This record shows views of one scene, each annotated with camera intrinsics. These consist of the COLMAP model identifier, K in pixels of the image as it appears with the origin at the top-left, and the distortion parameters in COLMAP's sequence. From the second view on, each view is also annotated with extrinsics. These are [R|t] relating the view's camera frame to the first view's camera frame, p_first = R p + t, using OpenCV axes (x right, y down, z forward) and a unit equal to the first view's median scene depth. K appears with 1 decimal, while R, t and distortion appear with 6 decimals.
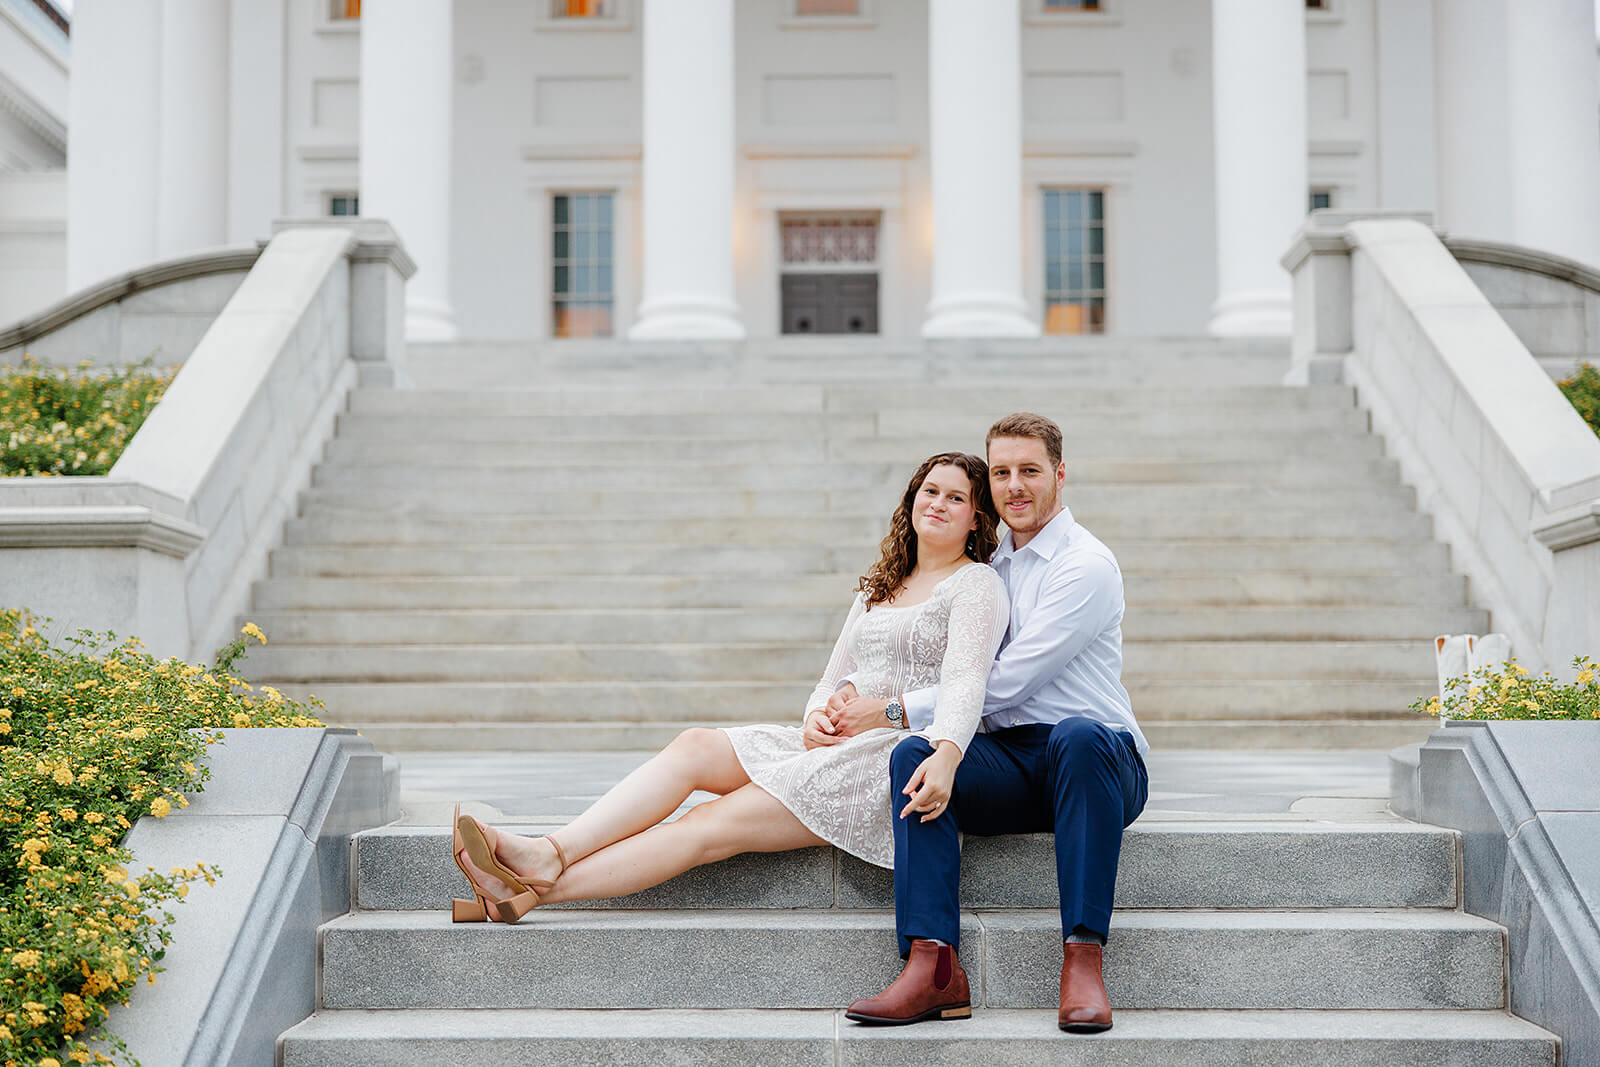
lens RADIAL K [[2045.0, 0, 798.5], [0, 2045.0, 577.5], [0, 0, 1]] dist [0.002145, 0.006038]
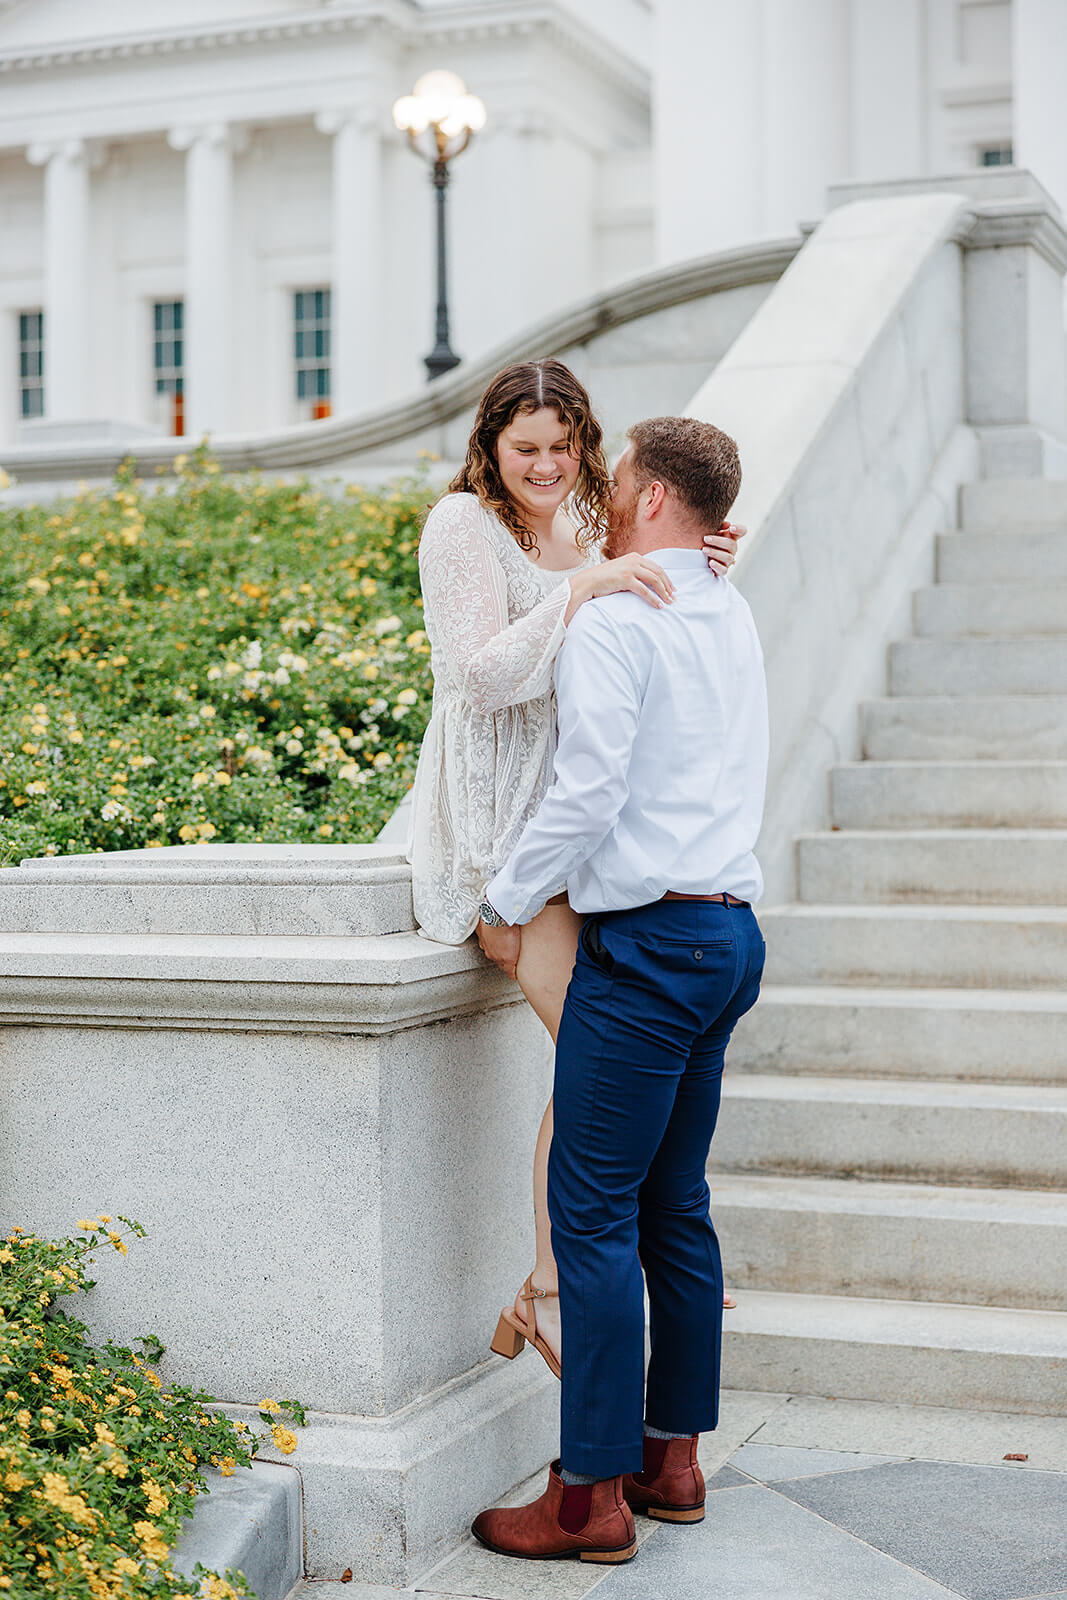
lens RADIAL K [[2715.2, 0, 533.5], [0, 2715.2, 800.0], [0, 0, 1]] dist [-0.005145, -0.025700]
pose [[0.926038, 0.002308, -0.377424, -0.054106], [0.018148, 0.998552, 0.050632, -0.049639], [0.376995, -0.053736, 0.924655, 0.296683]]
